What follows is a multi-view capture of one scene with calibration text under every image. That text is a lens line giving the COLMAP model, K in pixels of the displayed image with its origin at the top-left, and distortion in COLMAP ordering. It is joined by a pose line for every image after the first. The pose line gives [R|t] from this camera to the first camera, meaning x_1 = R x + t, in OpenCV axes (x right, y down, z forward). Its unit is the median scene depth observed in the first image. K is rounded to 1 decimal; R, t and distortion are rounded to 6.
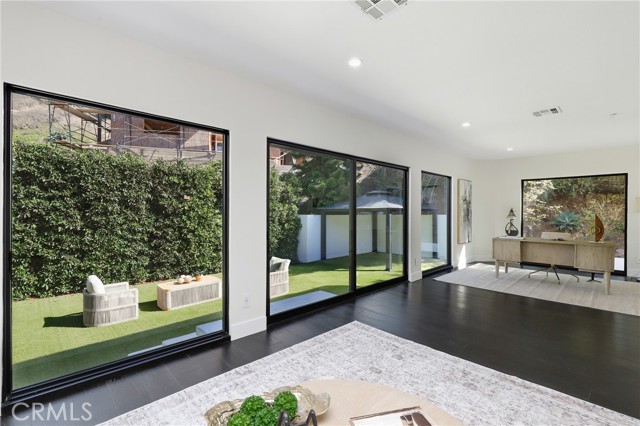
lens RADIAL K [[293.0, 0, 333.5], [0, 293.0, 215.4], [0, 0, 1]] dist [0.005808, -0.001002]
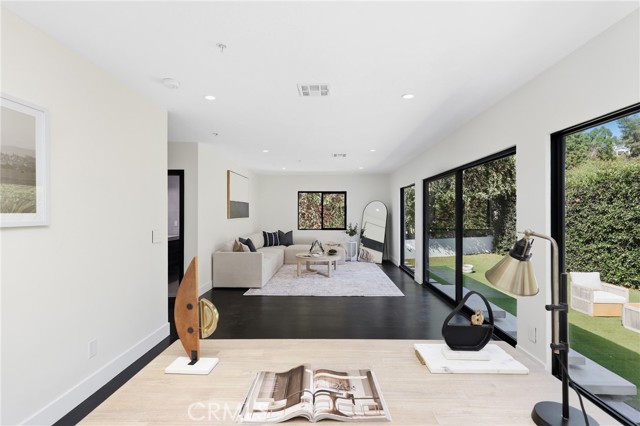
lens RADIAL K [[293.0, 0, 317.8], [0, 293.0, 210.6], [0, 0, 1]] dist [0.005808, -0.001002]
pose [[-0.743788, -0.007546, -0.668373, 0.818671], [-0.007773, 0.999966, -0.002640, -0.035871], [0.668371, 0.003232, -0.743821, 1.057670]]
